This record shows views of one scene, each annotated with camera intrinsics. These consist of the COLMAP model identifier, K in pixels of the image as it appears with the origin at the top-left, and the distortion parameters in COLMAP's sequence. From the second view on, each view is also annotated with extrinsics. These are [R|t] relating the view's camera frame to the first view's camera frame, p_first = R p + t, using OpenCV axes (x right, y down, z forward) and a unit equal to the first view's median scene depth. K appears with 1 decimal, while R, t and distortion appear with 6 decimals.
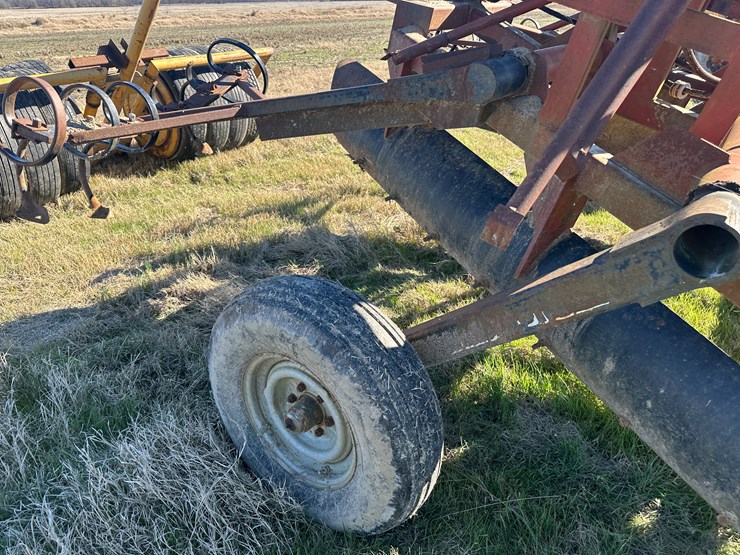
lens RADIAL K [[529.9, 0, 370.0], [0, 529.9, 277.5], [0, 0, 1]] dist [-0.004464, -0.009785]
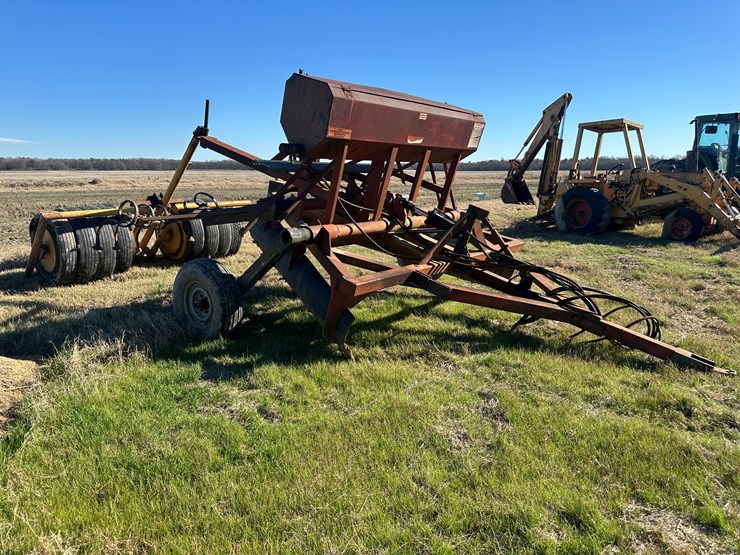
lens RADIAL K [[514.2, 0, 367.6], [0, 514.2, 272.2], [0, 0, 1]] dist [0.110431, -0.193933]
pose [[0.999304, 0.020817, -0.030944, 0.316141], [-0.028739, 0.958634, -0.283186, 0.308736], [0.023768, 0.283878, 0.958566, -0.650954]]
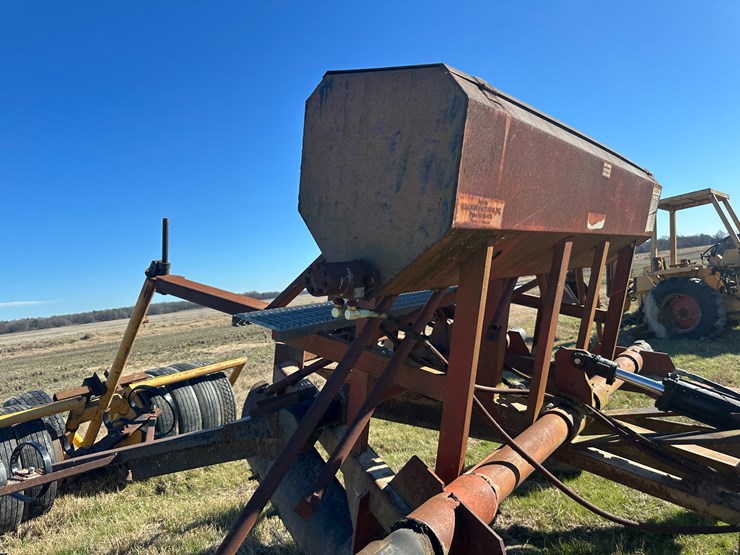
lens RADIAL K [[513.9, 0, 370.7], [0, 513.9, 271.6], [0, 0, 1]] dist [0.057110, -0.076732]
pose [[0.993497, -0.112595, -0.016944, 0.164512], [0.090008, 0.867752, -0.488780, -0.024729], [0.069738, 0.484076, 0.872243, -0.075220]]
